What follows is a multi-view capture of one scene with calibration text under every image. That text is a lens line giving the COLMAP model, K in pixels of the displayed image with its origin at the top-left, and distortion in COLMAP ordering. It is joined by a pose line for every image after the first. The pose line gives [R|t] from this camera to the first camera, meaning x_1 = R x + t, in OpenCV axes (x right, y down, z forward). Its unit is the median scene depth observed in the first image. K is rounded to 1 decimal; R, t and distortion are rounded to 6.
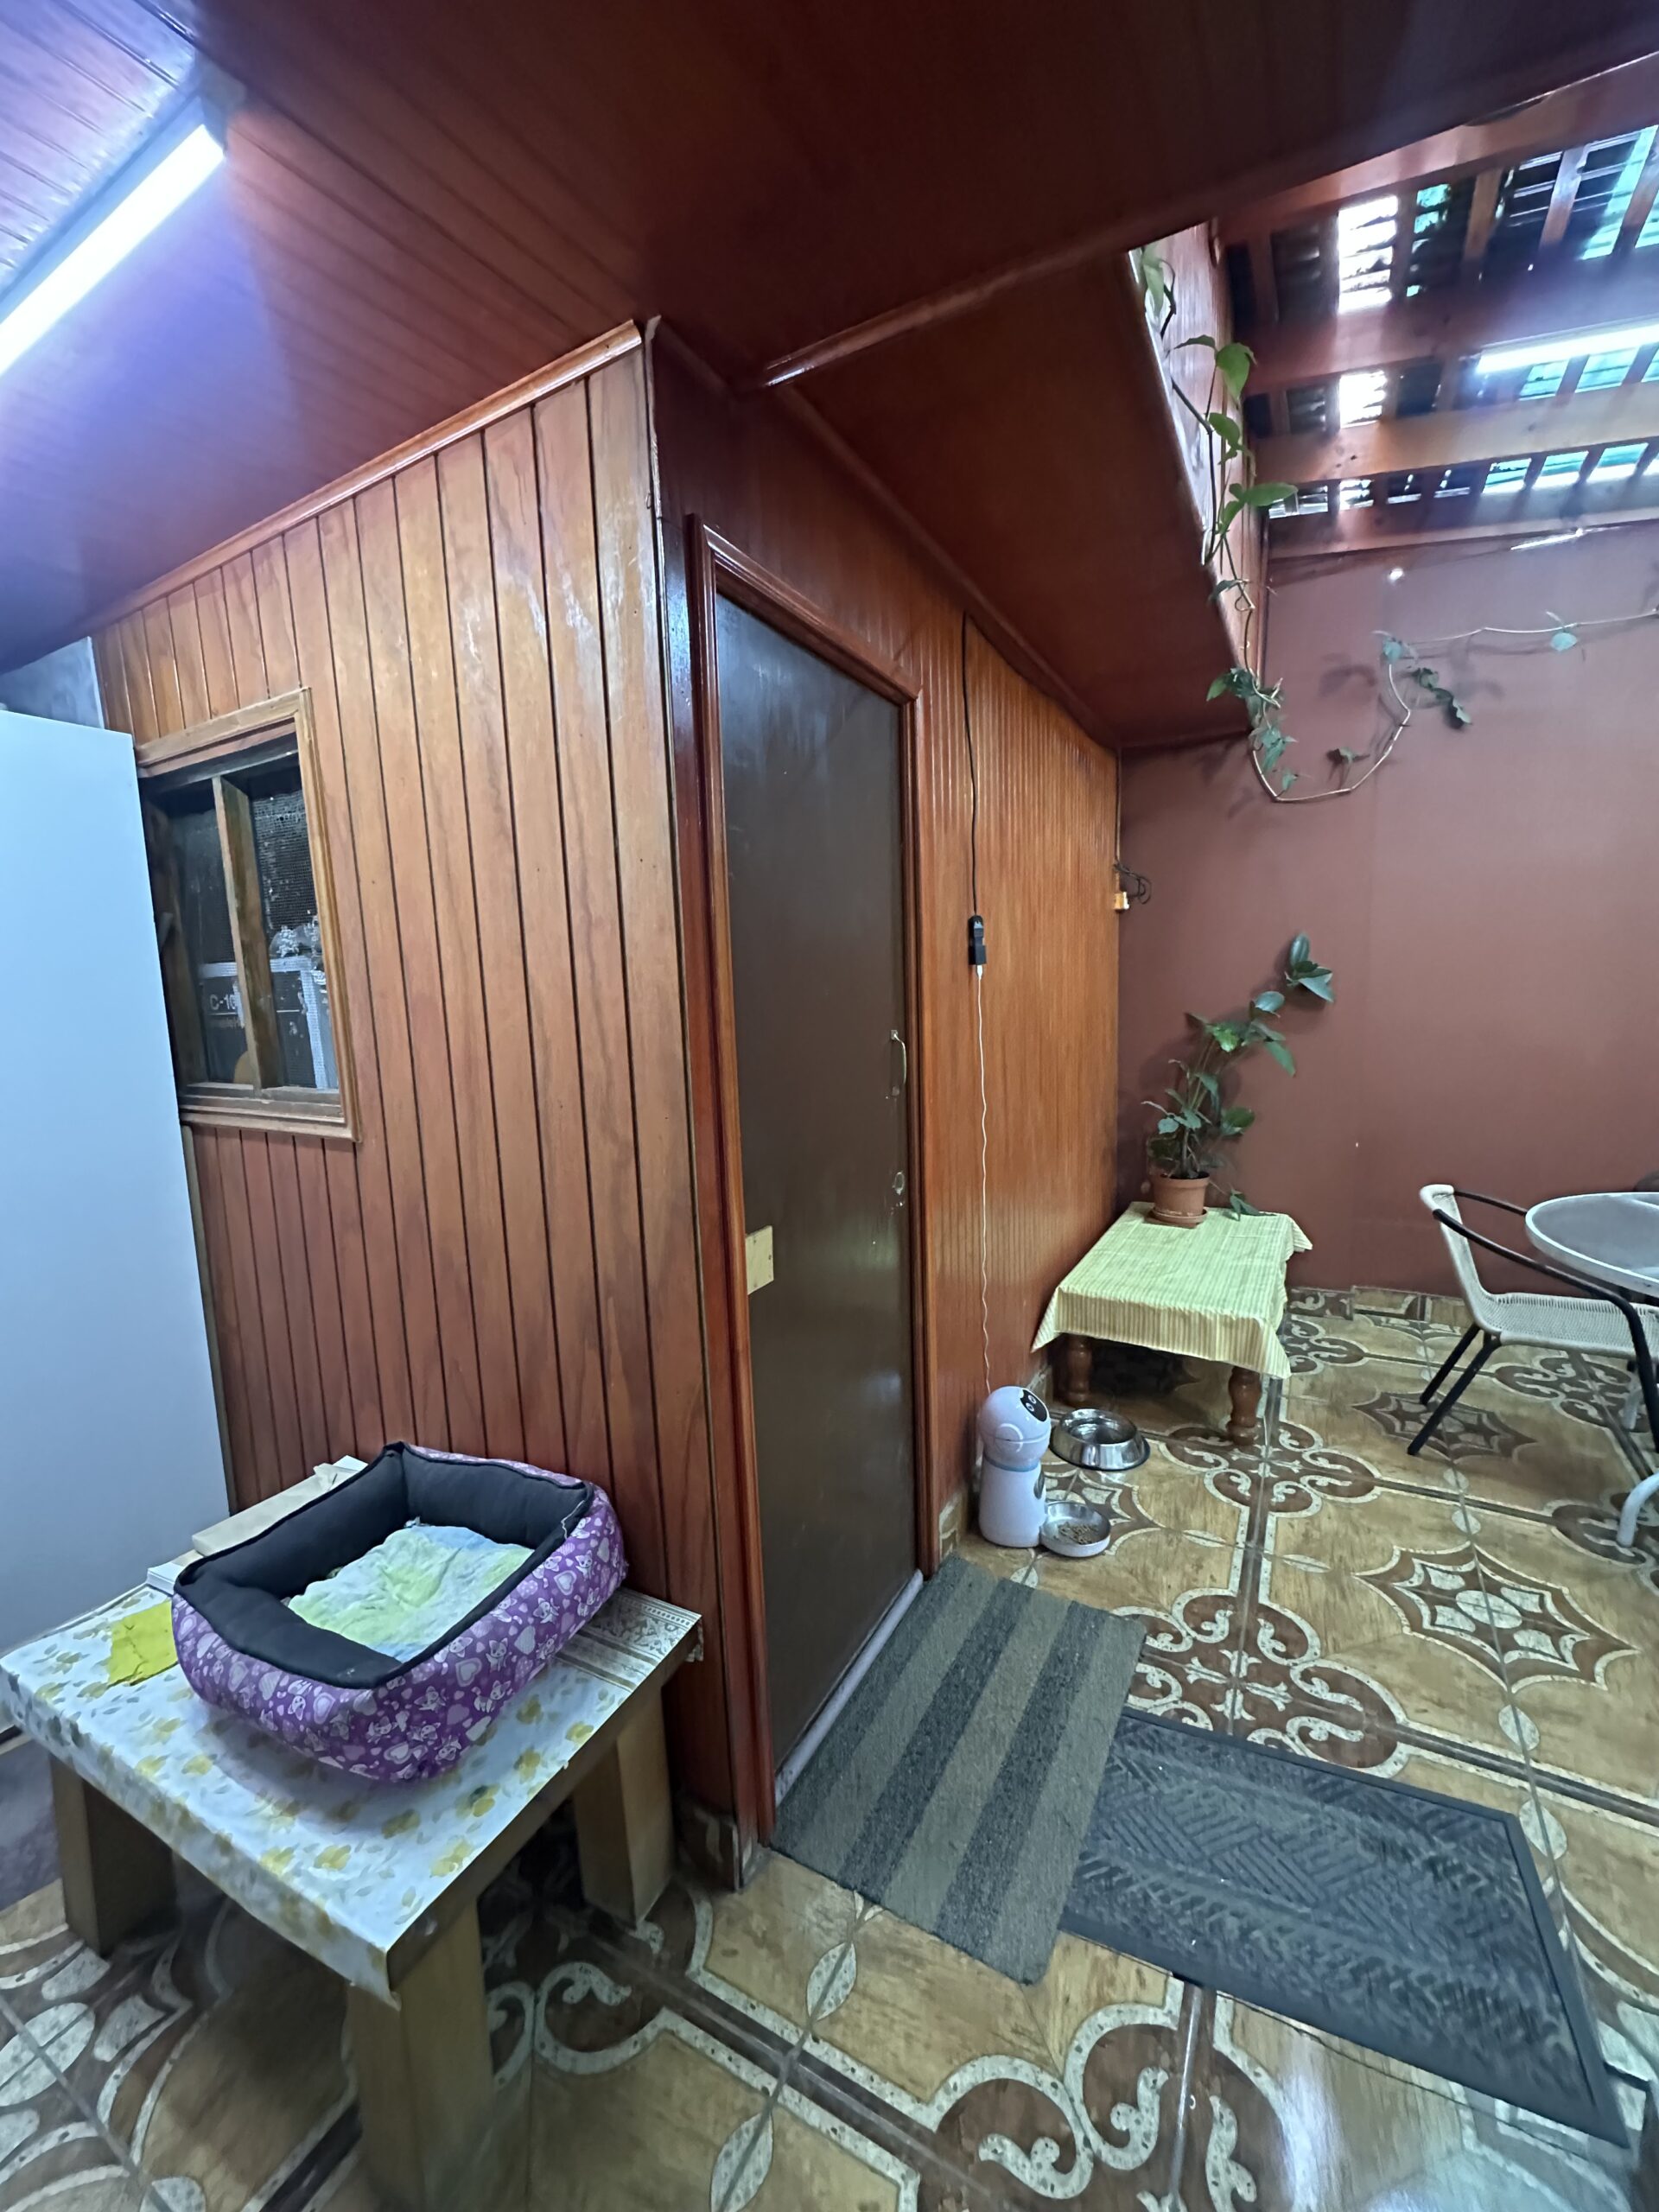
lens RADIAL K [[883.5, 0, 827.5], [0, 883.5, 1102.5], [0, 0, 1]] dist [-0.005003, 0.000573]
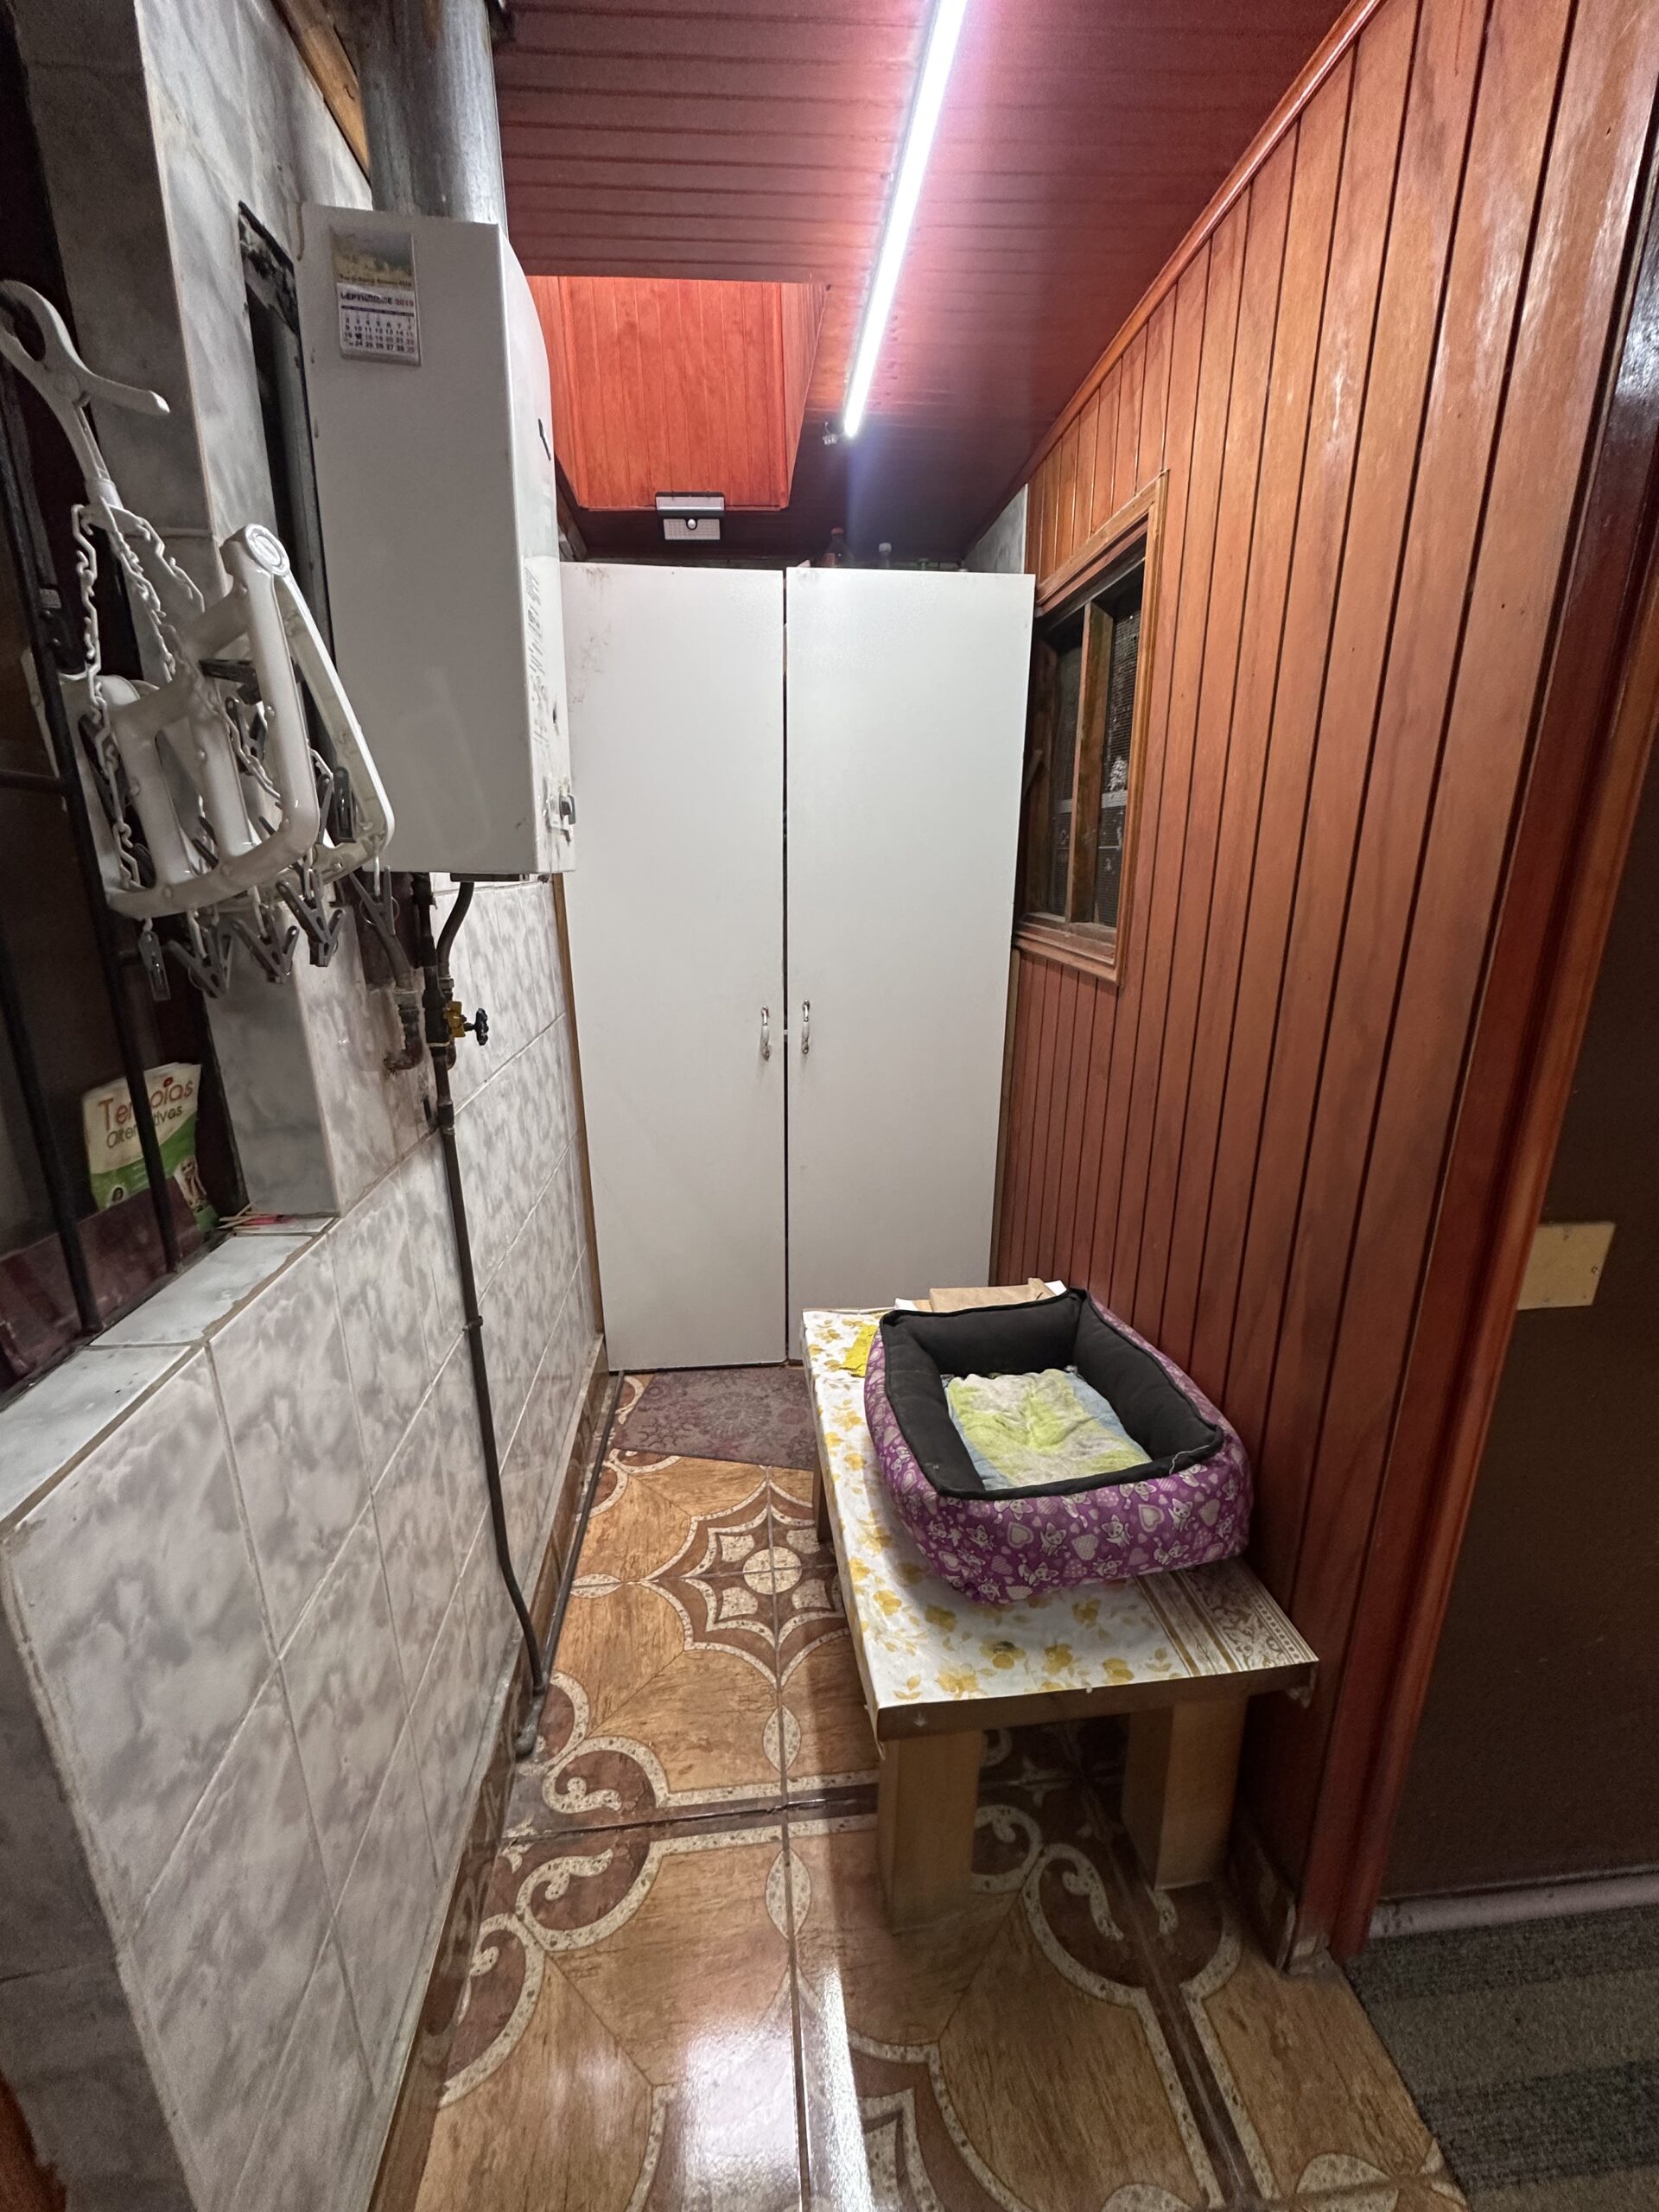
lens RADIAL K [[883.5, 0, 825.9], [0, 883.5, 1103.7], [0, 0, 1]] dist [-0.005003, 0.000573]
pose [[0.571489, 0.259956, -0.778346, 0.085766], [-0.131910, 0.965264, 0.225531, -0.008679], [0.809938, -0.026217, 0.585929, 0.210422]]
